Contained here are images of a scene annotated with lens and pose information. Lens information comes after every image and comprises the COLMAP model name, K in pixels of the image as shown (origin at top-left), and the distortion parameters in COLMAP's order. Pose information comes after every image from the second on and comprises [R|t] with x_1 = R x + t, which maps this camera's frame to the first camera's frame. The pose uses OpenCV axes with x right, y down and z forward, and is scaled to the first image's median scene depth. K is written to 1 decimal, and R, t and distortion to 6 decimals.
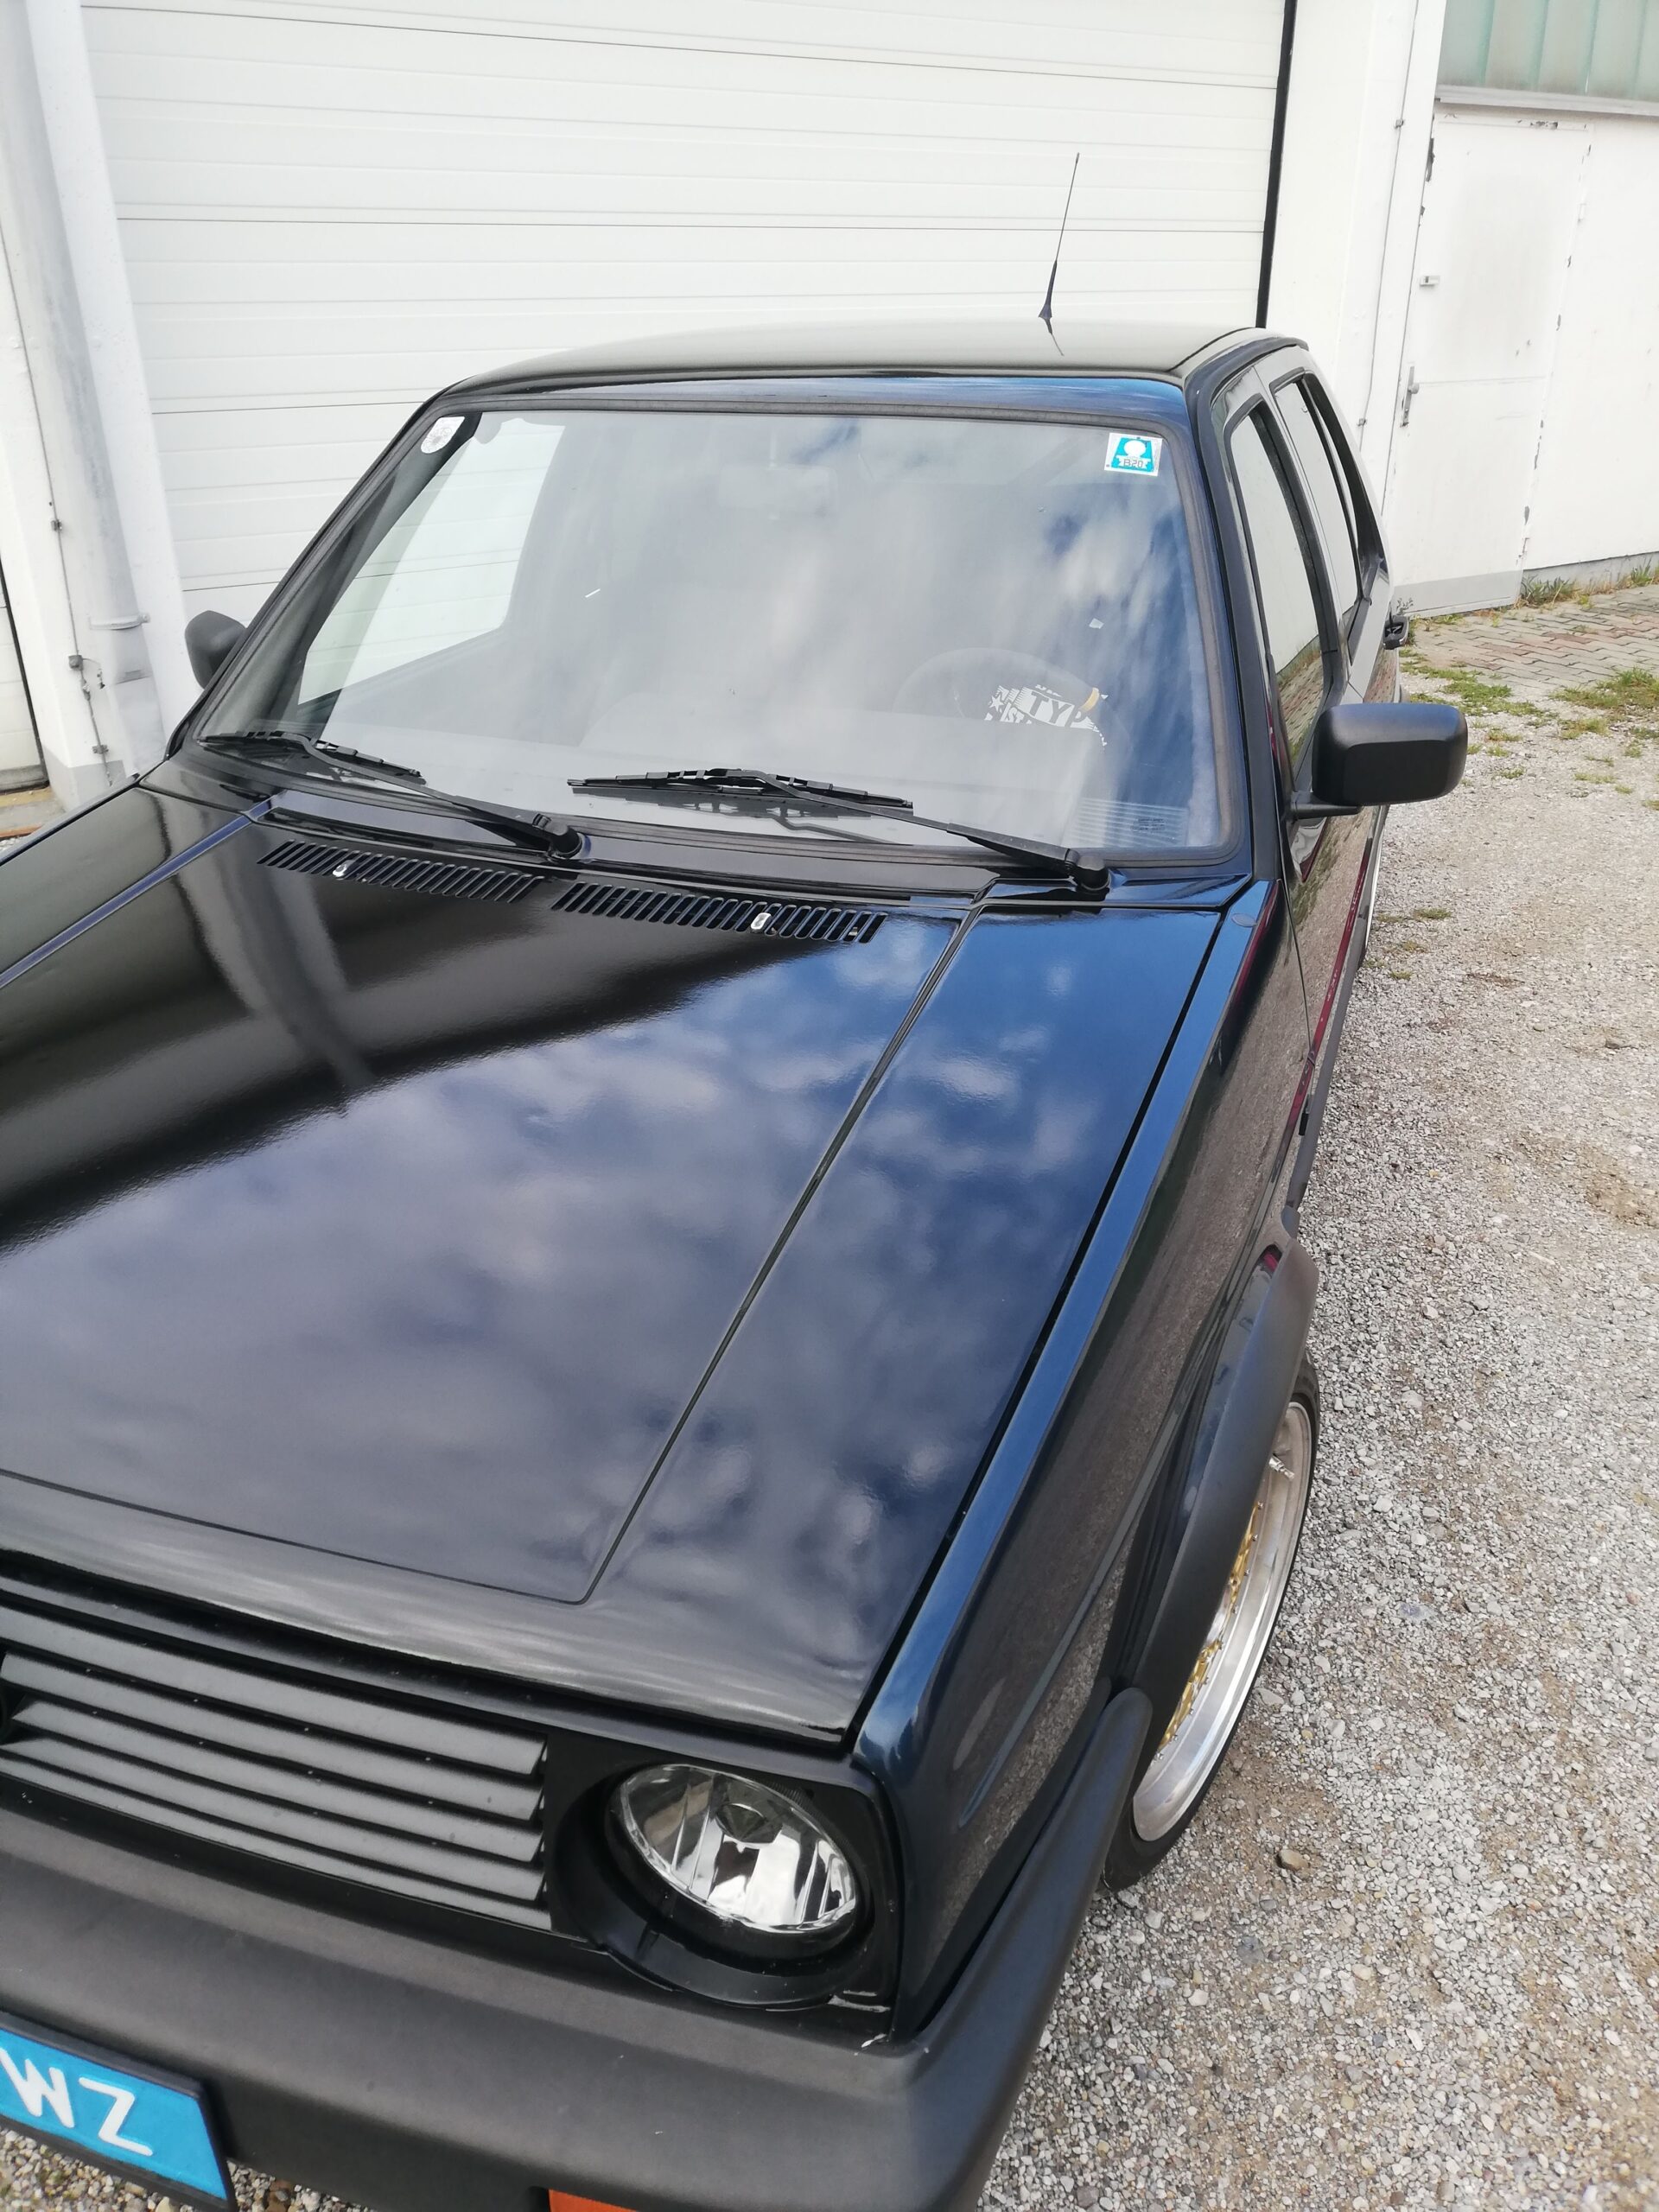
lens RADIAL K [[1719.2, 0, 829.5], [0, 1719.2, 1106.0], [0, 0, 1]] dist [-0.002529, 0.004873]
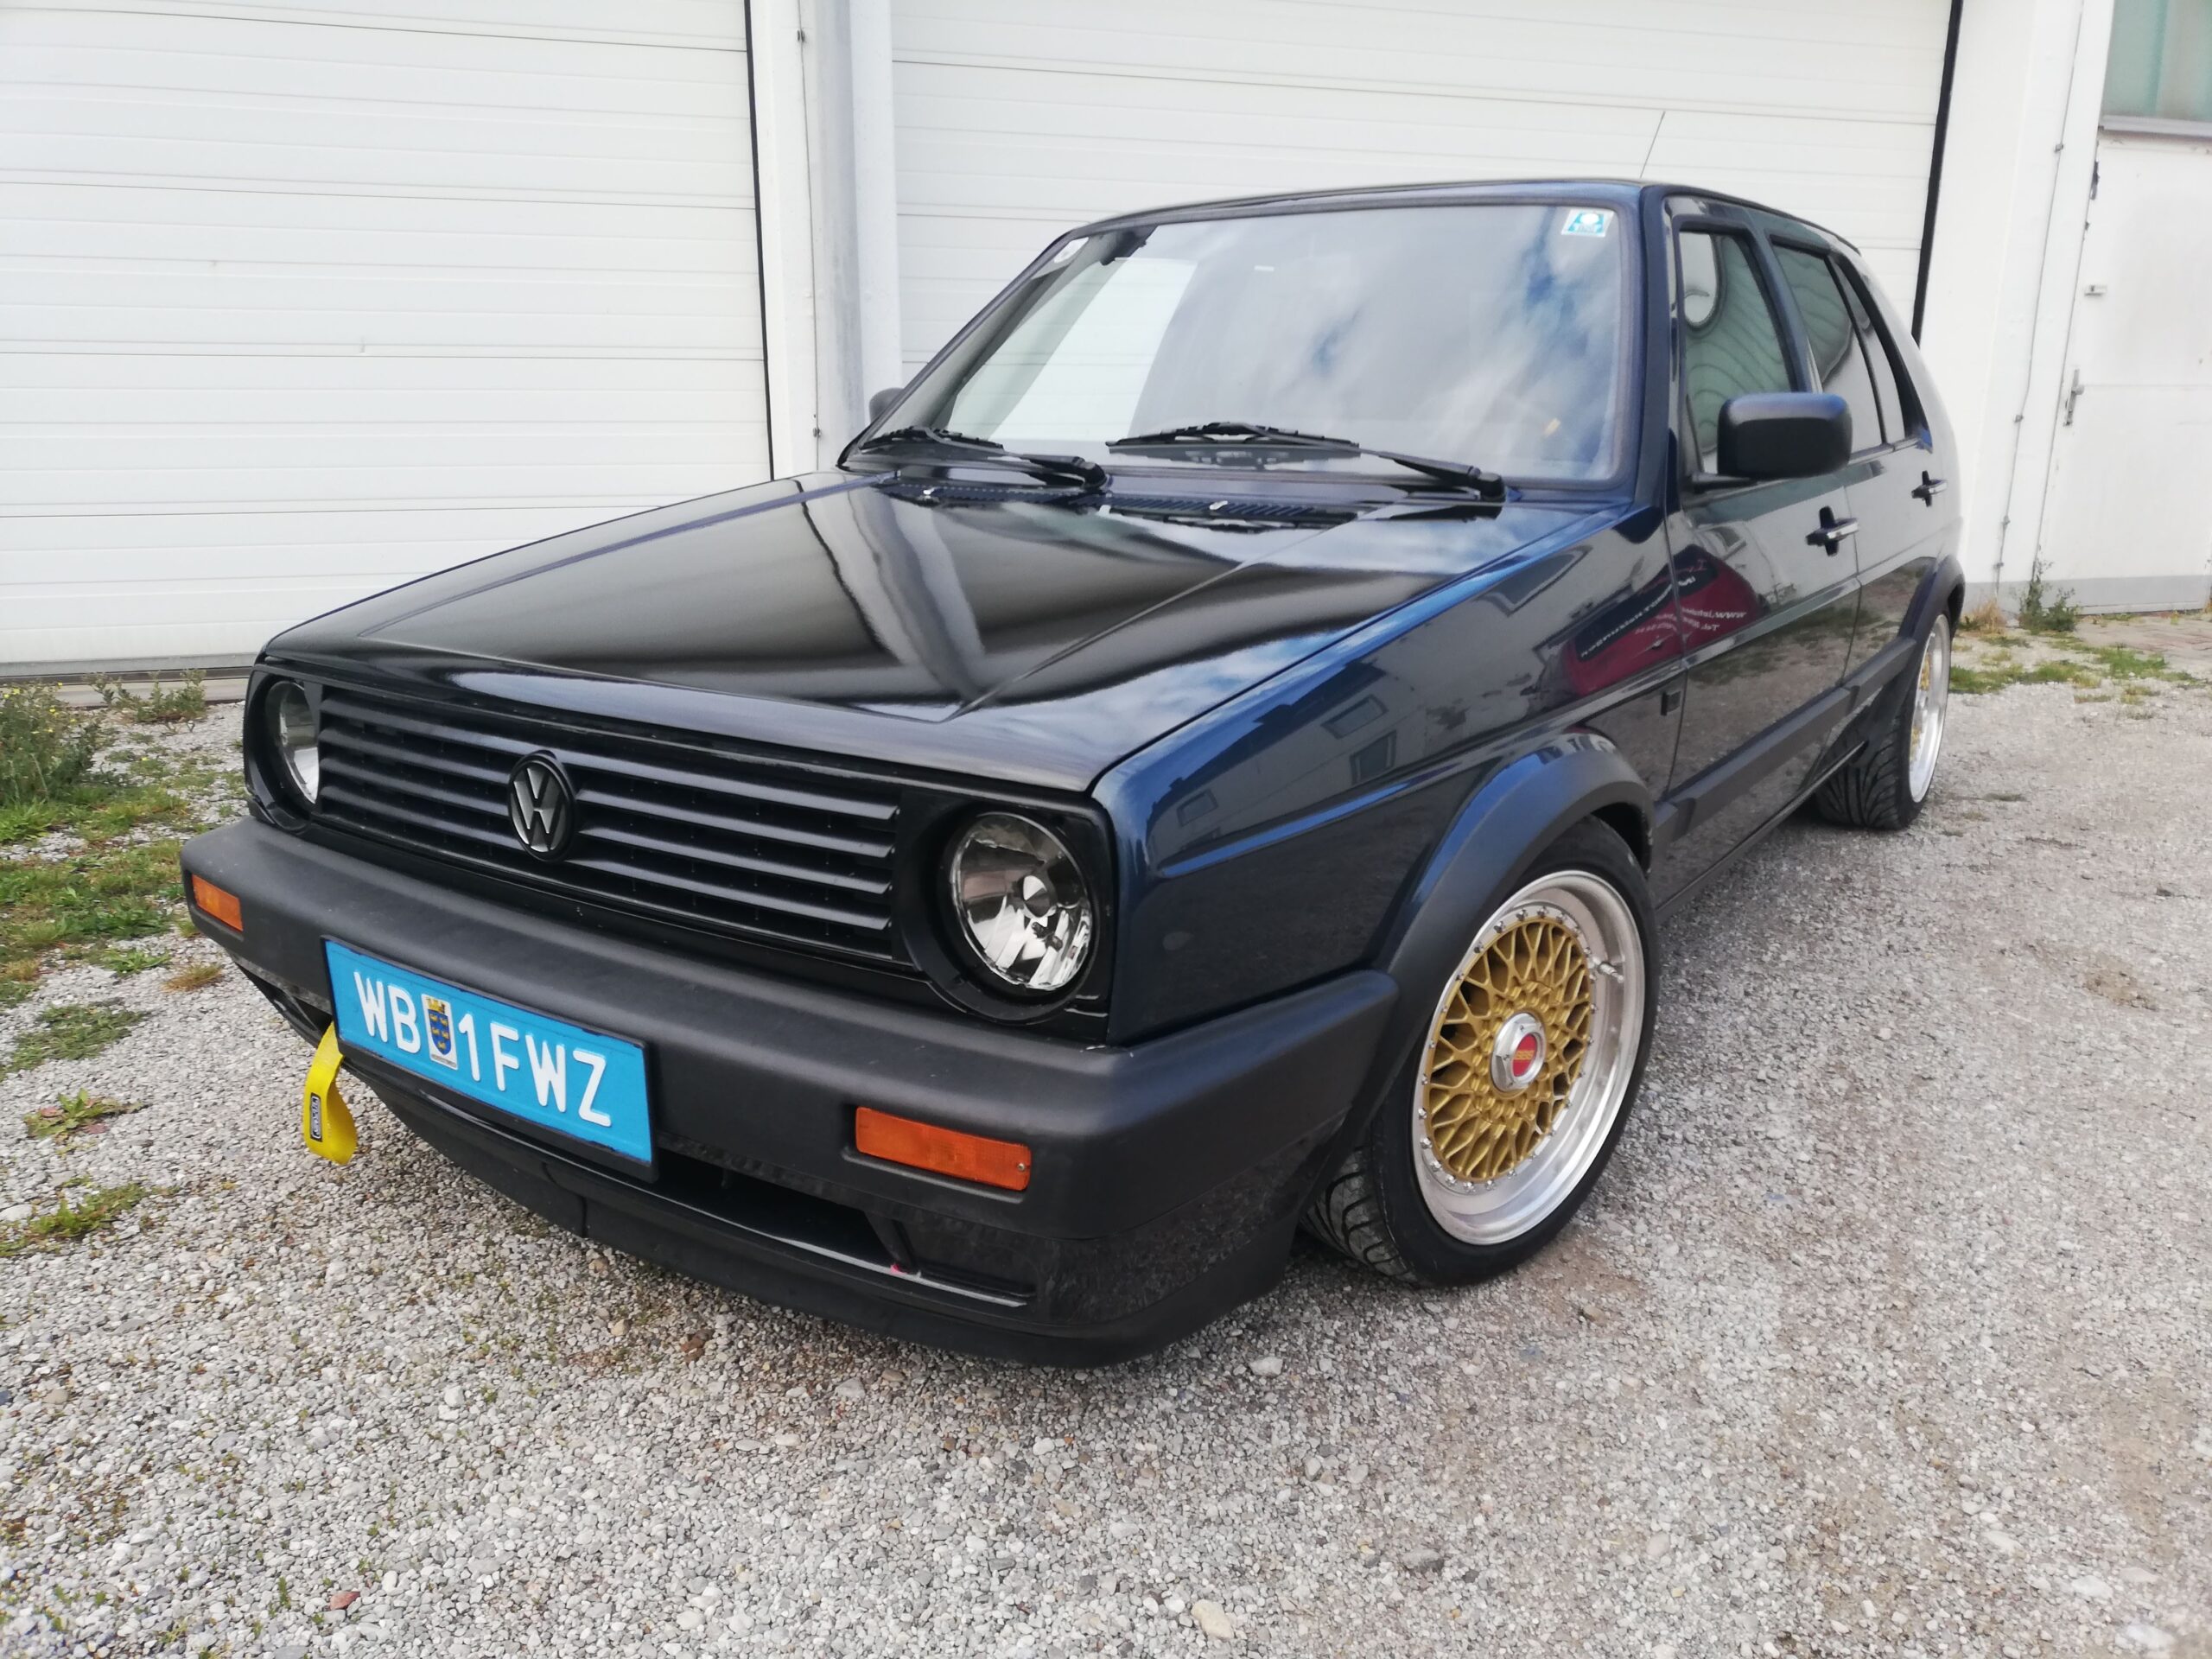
lens RADIAL K [[1719.2, 0, 1097.1], [0, 1719.2, 845.1], [0, 0, 1]] dist [-0.002529, 0.004873]
pose [[0.963781, 0.075584, -0.255759, 0.186723], [-0.124228, 0.975839, -0.179739, 0.322782], [0.235994, 0.205002, 0.949885, -0.164363]]
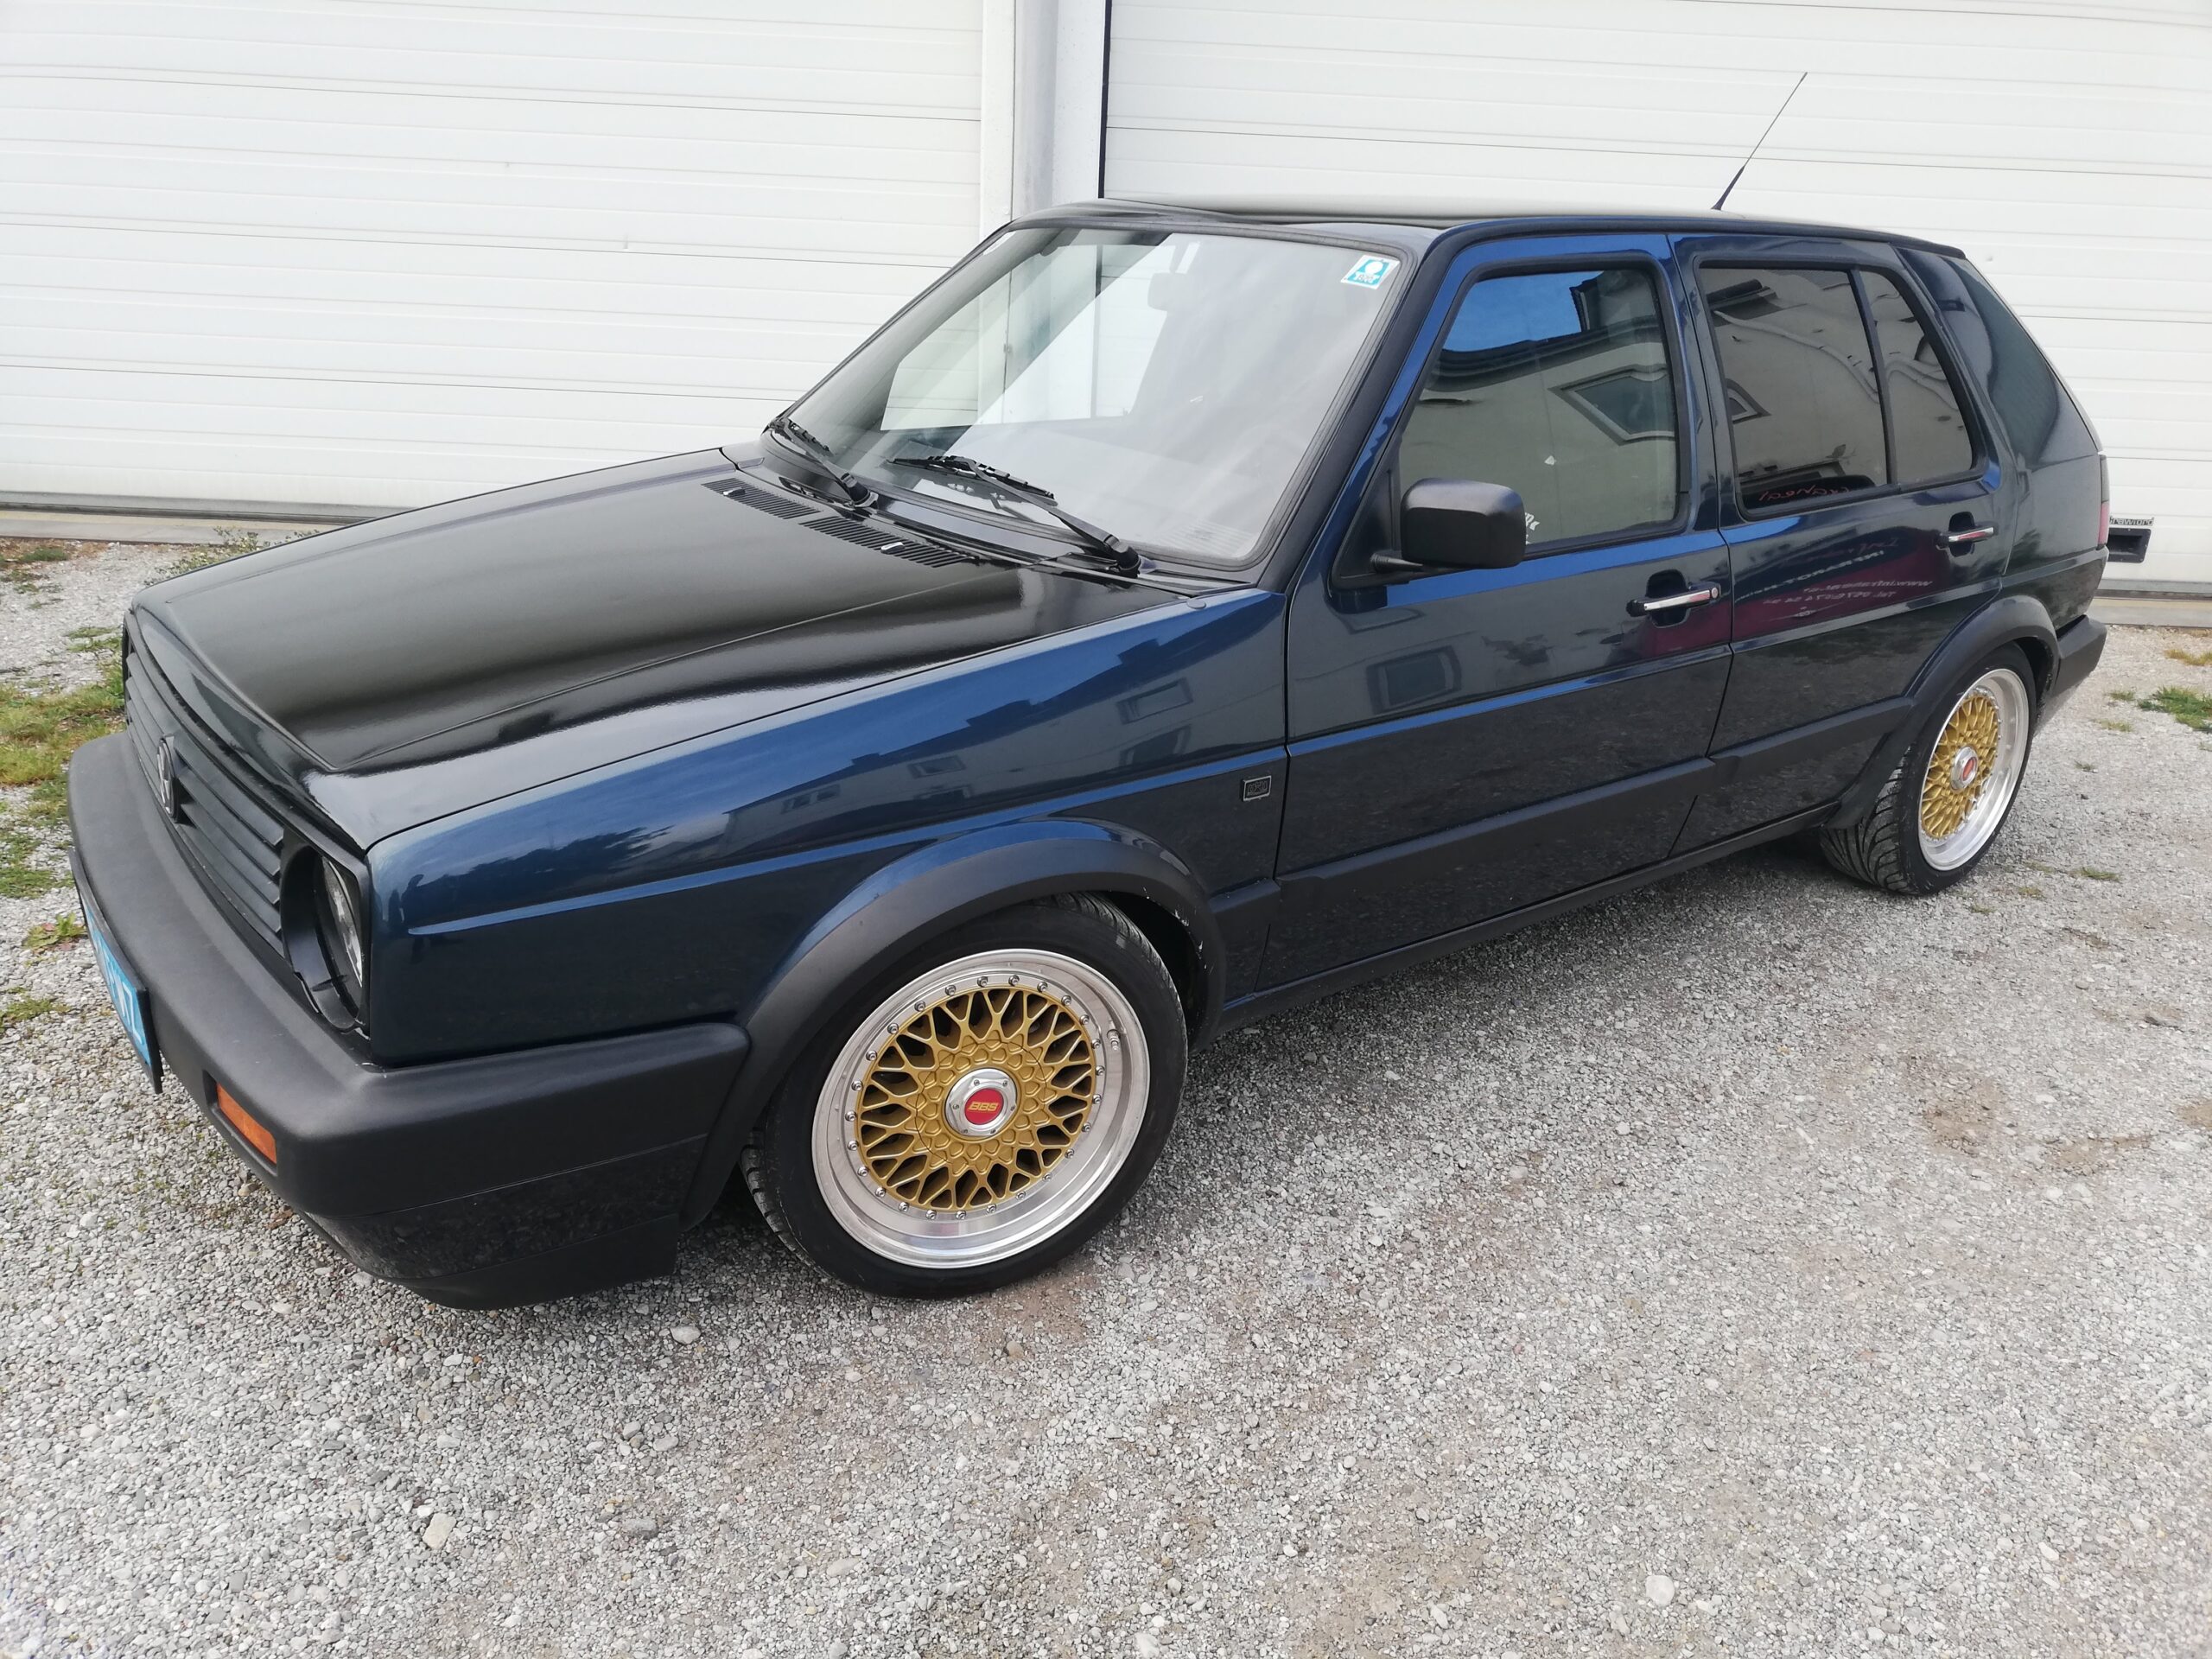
lens RADIAL K [[1735.0, 0, 1106.0], [0, 1735.0, 829.5], [0, 0, 1]] dist [0.002025, -0.004185]
pose [[0.835646, 0.225350, -0.500912, 0.719329], [-0.283574, 0.958027, -0.042075, 0.101847], [0.470406, 0.177205, 0.864475, -0.075977]]
